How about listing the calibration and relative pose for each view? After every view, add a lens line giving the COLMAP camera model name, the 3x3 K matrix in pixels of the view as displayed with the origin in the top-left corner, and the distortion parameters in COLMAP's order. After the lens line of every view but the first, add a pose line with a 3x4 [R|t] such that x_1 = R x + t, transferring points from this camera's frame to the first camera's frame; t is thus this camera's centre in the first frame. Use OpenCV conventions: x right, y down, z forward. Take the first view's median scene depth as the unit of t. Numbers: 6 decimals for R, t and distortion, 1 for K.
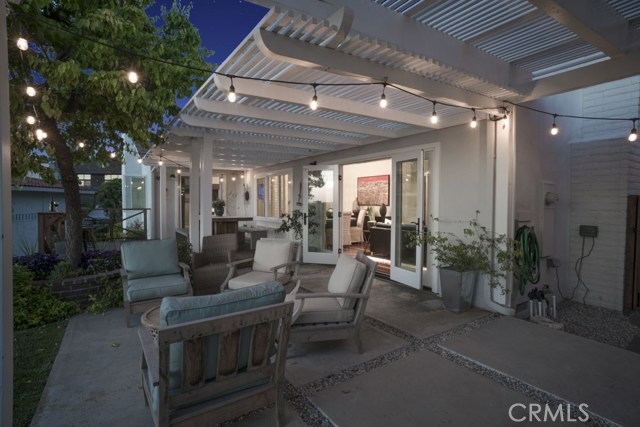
lens RADIAL K [[330.7, 0, 320.0], [0, 330.7, 213.5], [0, 0, 1]] dist [-0.072891, 0.039833]
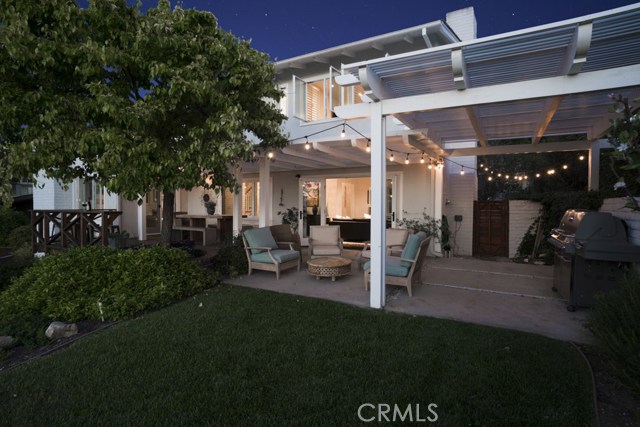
lens RADIAL K [[330.7, 0, 320.0], [0, 330.7, 213.5], [0, 0, 1]] dist [-0.072891, 0.039833]
pose [[0.890822, -0.009841, 0.454246, -0.884206], [0.011649, 0.999931, -0.001182, 0.017918], [-0.454203, 0.006344, 0.890875, -0.447540]]
